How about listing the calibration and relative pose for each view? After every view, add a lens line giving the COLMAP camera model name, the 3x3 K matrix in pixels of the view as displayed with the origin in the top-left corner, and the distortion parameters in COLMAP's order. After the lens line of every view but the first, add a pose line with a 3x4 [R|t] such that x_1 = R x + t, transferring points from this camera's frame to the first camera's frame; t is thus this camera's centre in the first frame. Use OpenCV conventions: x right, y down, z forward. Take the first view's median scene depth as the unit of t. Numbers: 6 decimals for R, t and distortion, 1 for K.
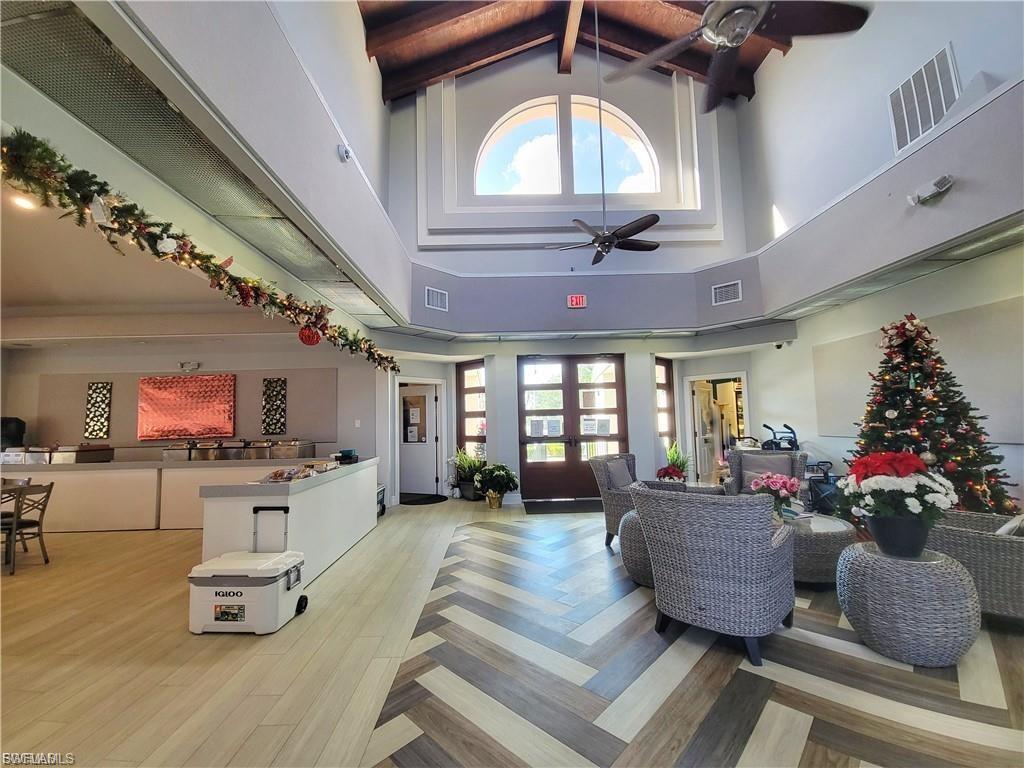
lens RADIAL K [[412.4, 0, 513.1], [0, 412.4, 388.7], [0, 0, 1]] dist [0.000073, -0.000125]
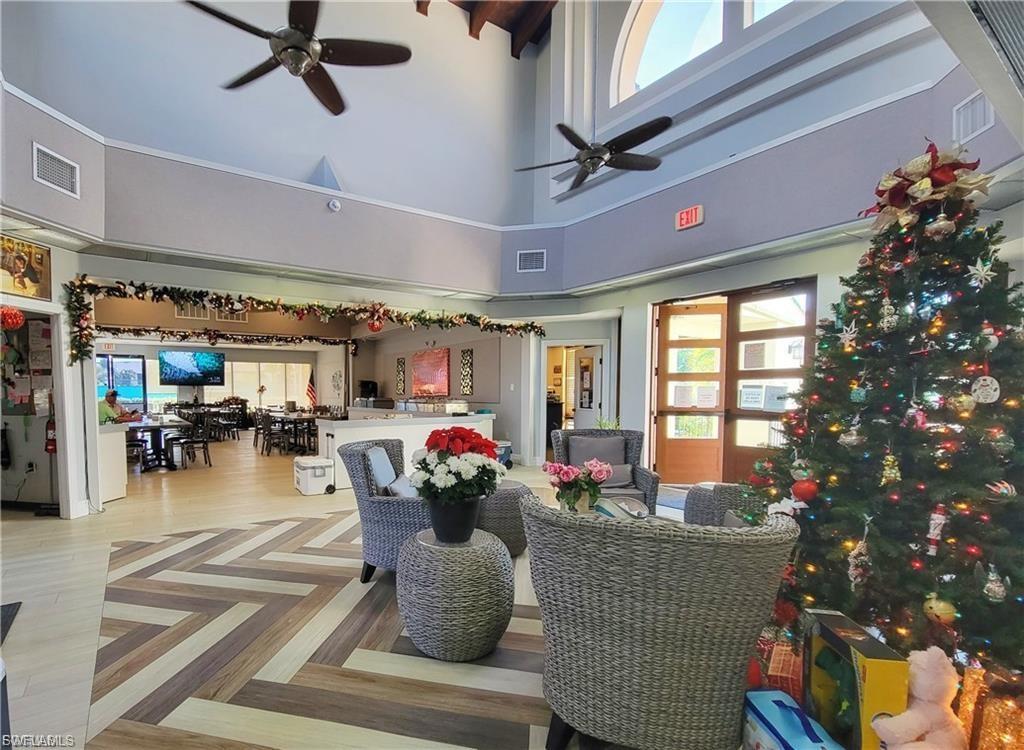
lens RADIAL K [[482.2, 0, 511.9], [0, 482.2, 408.0], [0, 0, 1]] dist [0.001039, 0.000067]
pose [[0.603768, 0.050424, -0.795564, 0.605022], [0.071170, 0.990602, 0.116798, -0.009822], [0.793977, -0.127139, 0.594506, 0.225529]]
